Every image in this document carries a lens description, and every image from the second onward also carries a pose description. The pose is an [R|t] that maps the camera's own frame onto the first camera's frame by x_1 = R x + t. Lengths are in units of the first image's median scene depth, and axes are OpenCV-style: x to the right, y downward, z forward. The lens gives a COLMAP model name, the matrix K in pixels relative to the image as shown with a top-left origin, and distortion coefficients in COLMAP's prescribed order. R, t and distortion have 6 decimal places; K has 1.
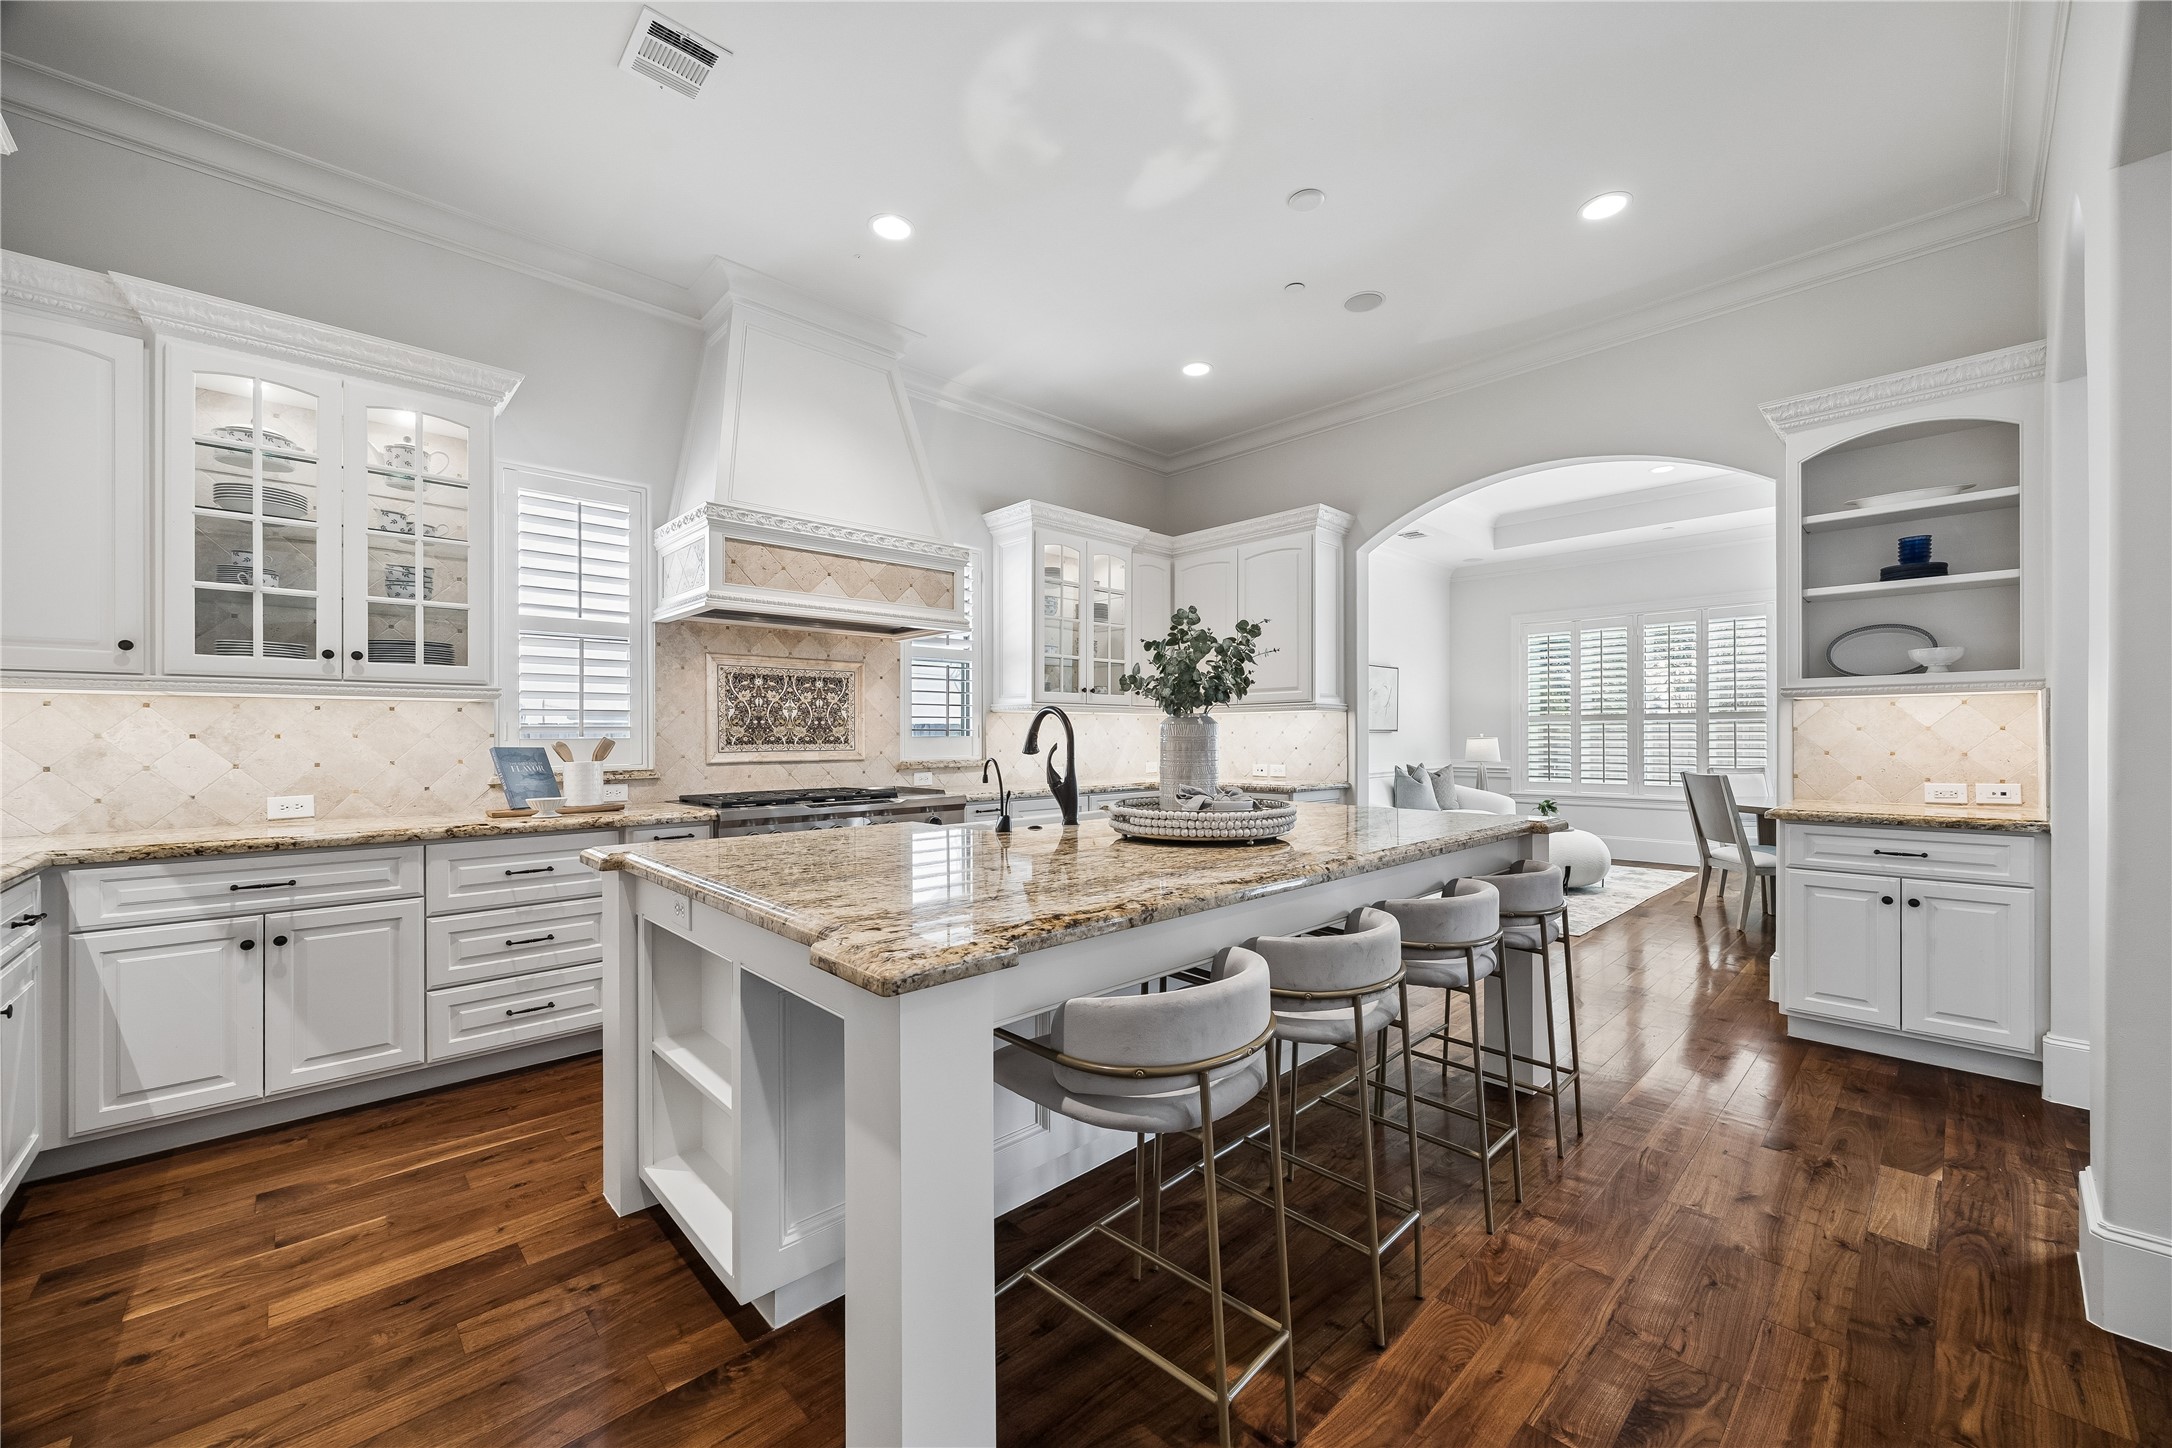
lens RADIAL K [[838.9, 0, 1082.7], [0, 838.9, 752.4], [0, 0, 1]] dist [0.000875, 0.000283]
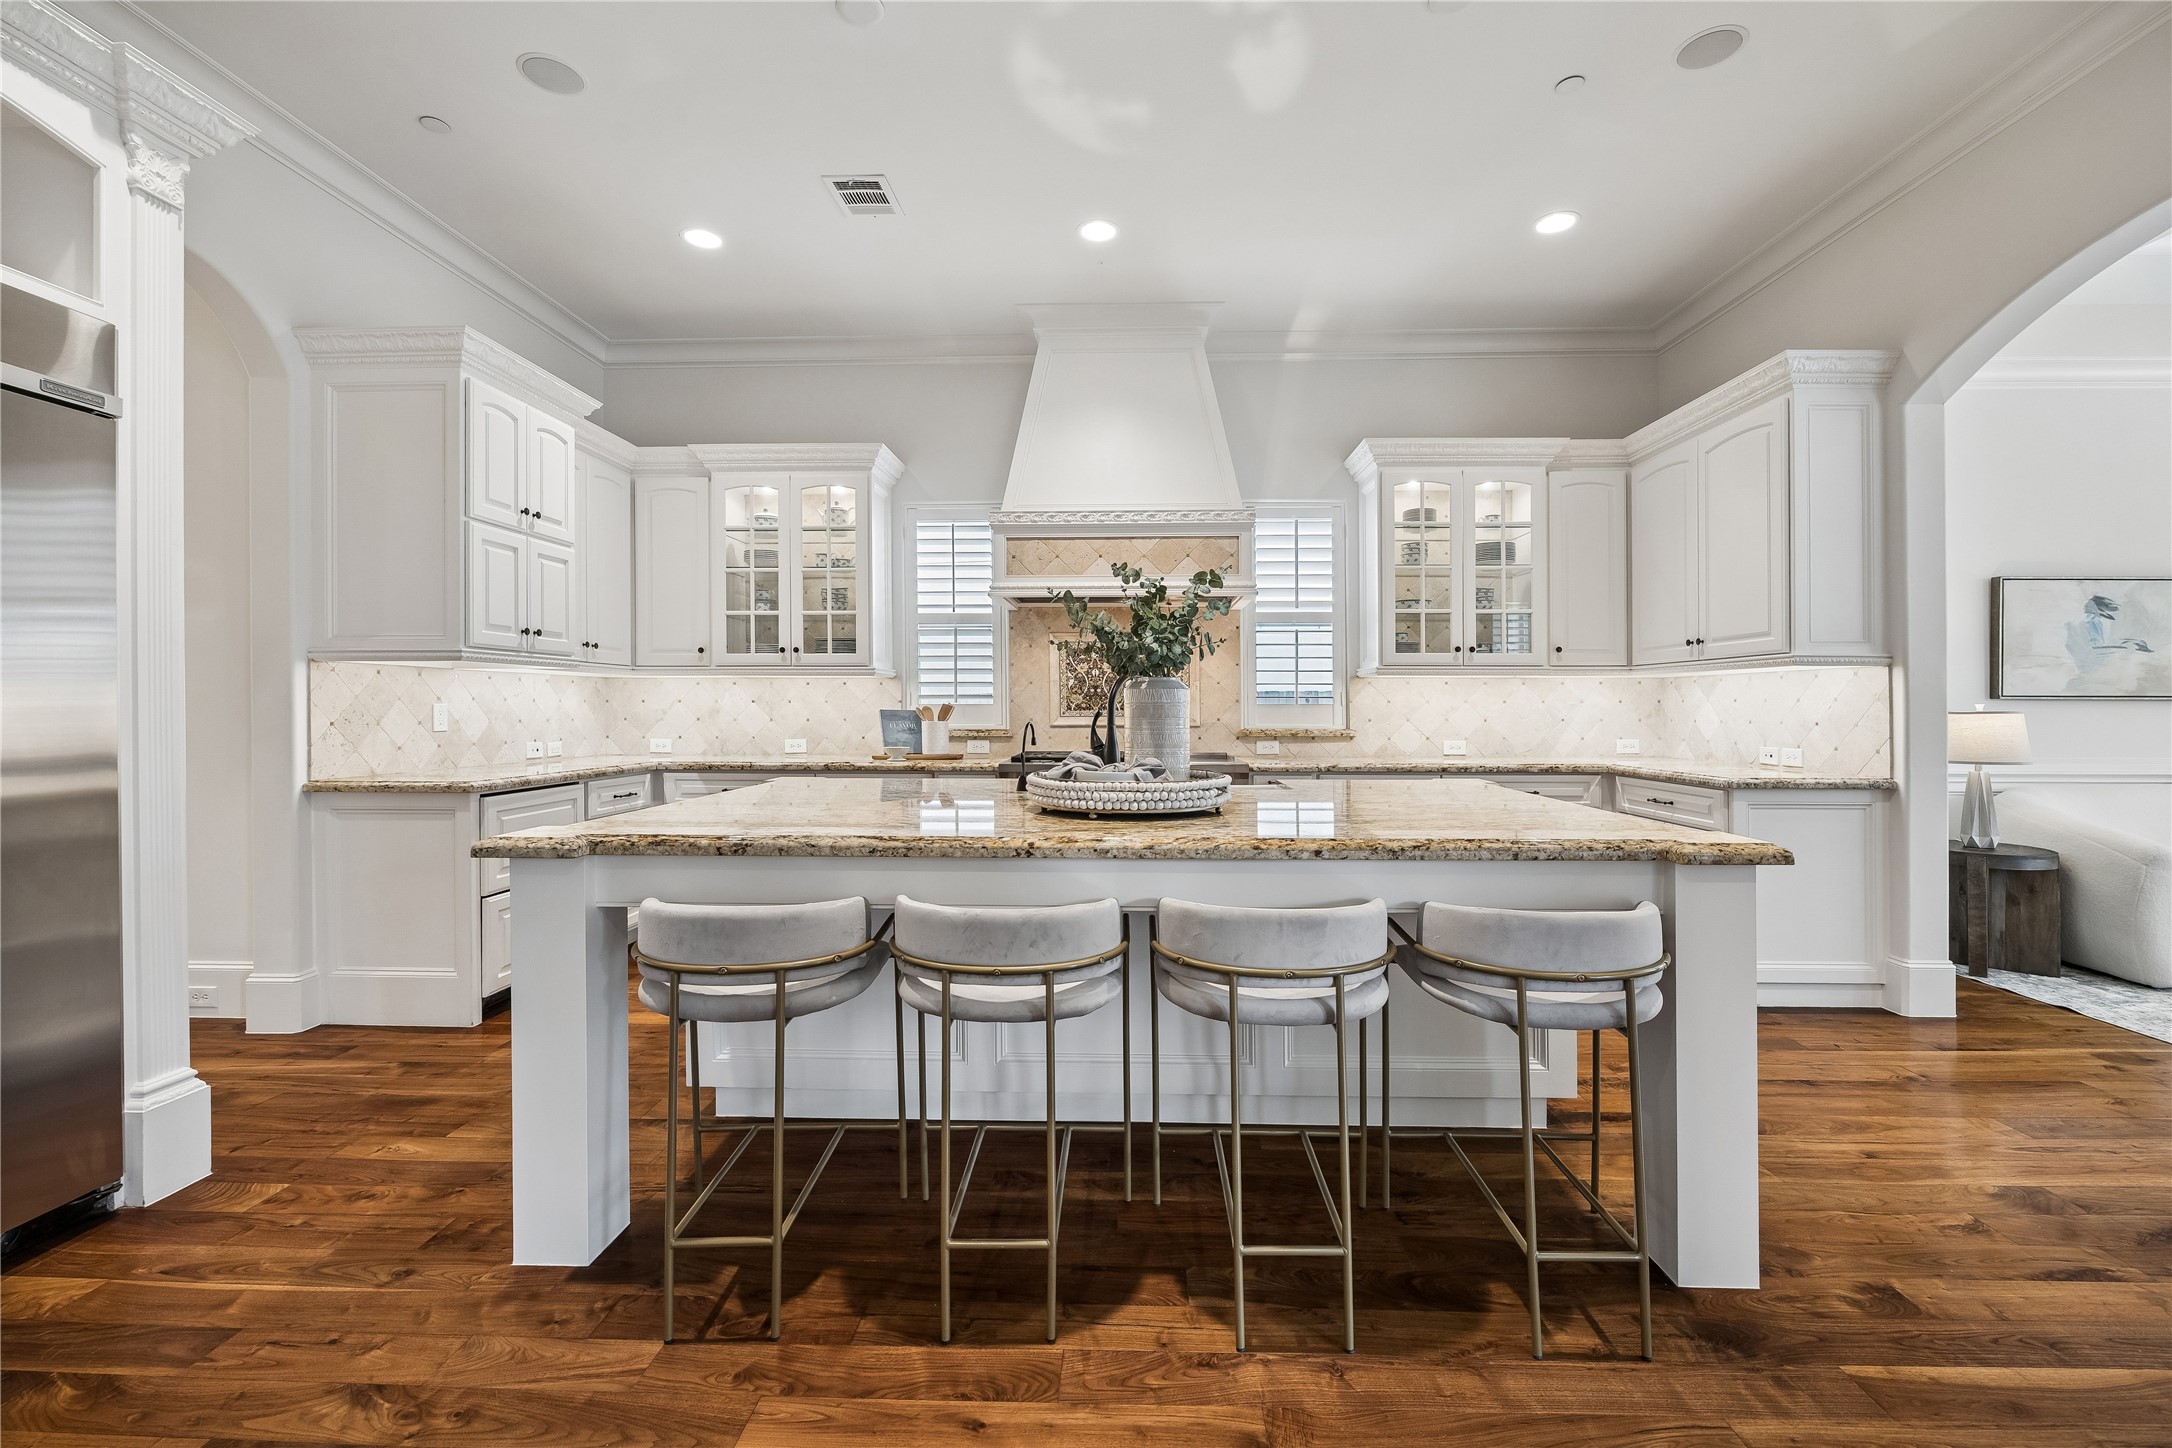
lens RADIAL K [[870.6, 0, 1094.8], [0, 870.6, 723.5], [0, 0, 1]] dist [-0.001509, -0.000055]
pose [[0.710619, 0.018711, -0.703328, 0.527866], [-0.017726, 0.999805, 0.008689, -0.001853], [0.703354, 0.006293, 0.710812, 0.191037]]
